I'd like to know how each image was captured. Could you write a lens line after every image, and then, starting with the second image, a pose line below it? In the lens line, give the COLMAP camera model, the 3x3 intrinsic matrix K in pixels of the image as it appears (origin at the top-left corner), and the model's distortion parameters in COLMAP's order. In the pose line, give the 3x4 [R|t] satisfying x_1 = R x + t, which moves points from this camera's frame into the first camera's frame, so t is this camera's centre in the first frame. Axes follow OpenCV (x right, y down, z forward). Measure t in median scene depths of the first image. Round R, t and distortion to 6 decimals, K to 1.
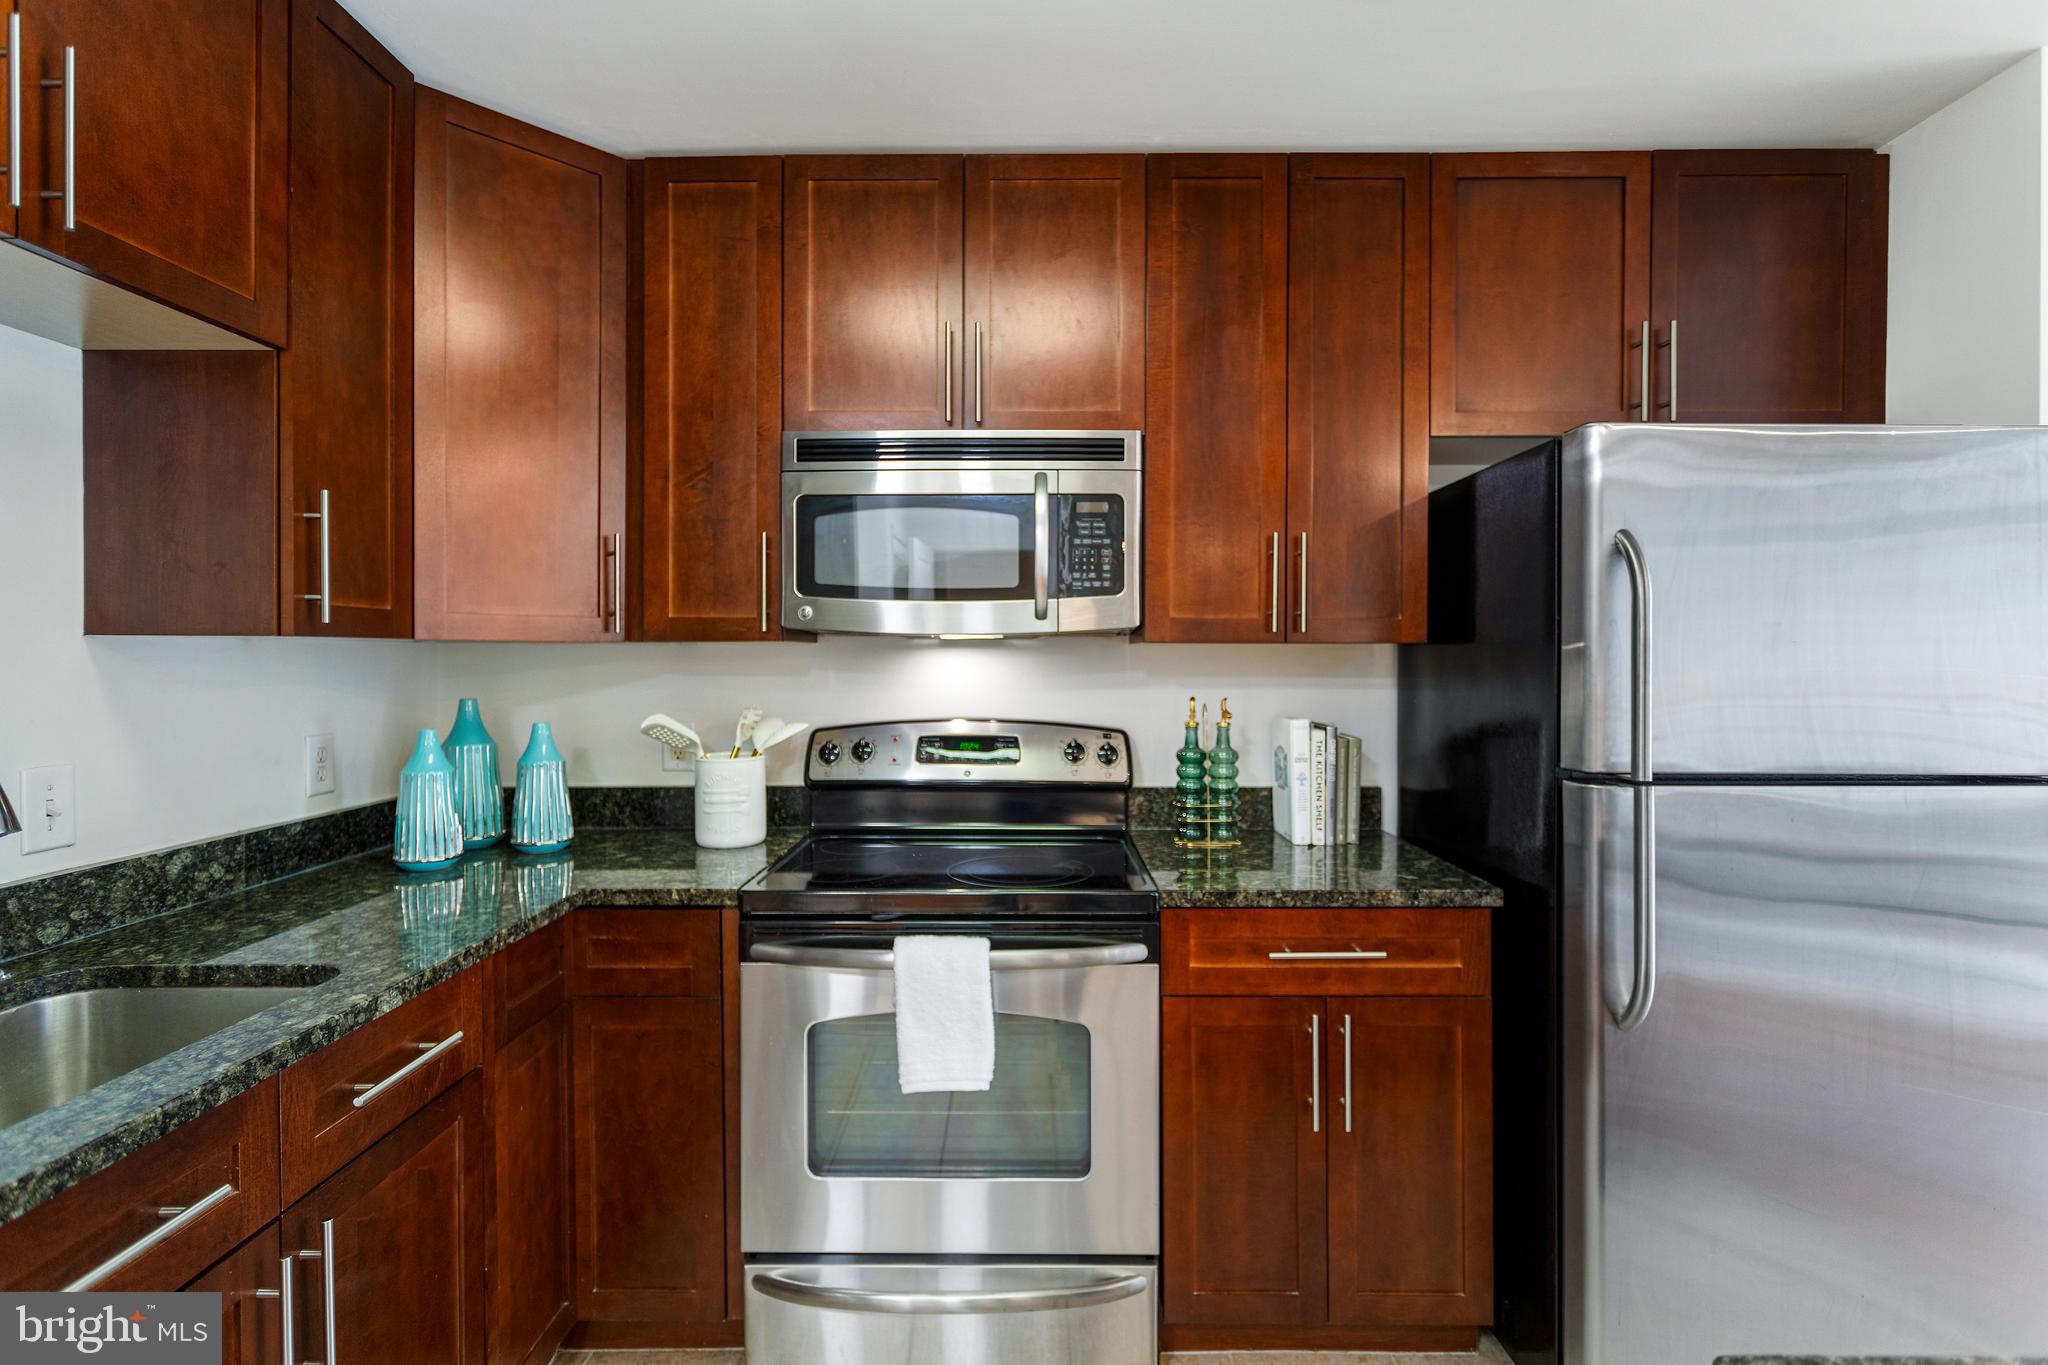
lens RADIAL K [[977.2, 0, 1005.3], [0, 977.2, 650.4], [0, 0, 1]] dist [-0.002756, 0.000420]
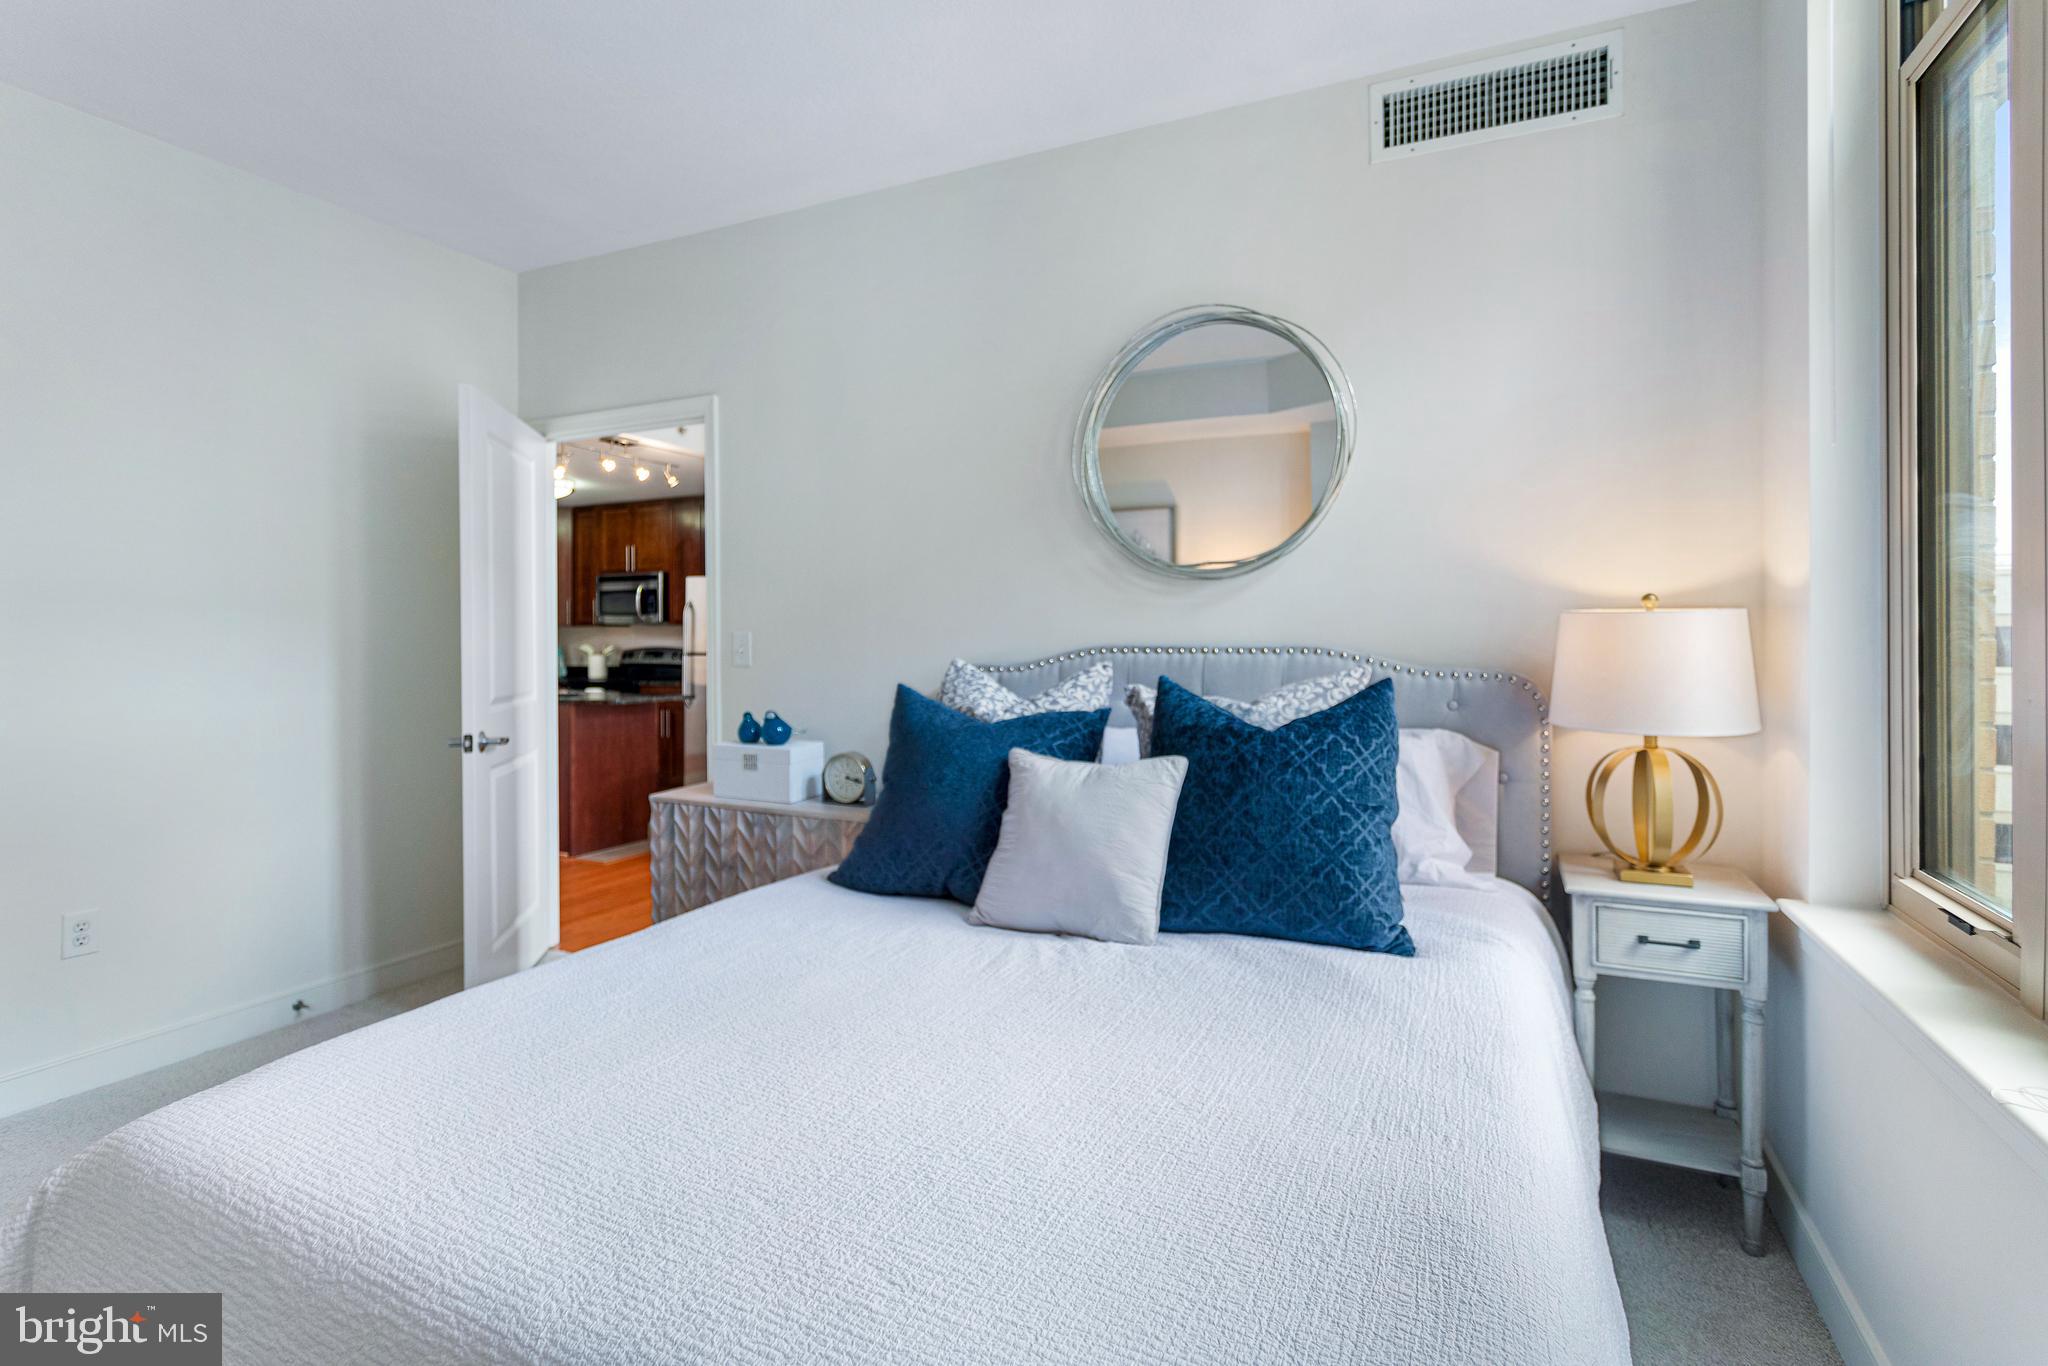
lens RADIAL K [[977.2, 0, 1005.3], [0, 977.2, 650.9], [0, 0, 1]] dist [-0.002756, 0.000420]
pose [[0.904251, -0.001690, -0.426997, 3.004822], [0.006713, 0.999925, 0.010258, 0.062573], [0.426948, -0.012142, 0.904195, -1.932433]]
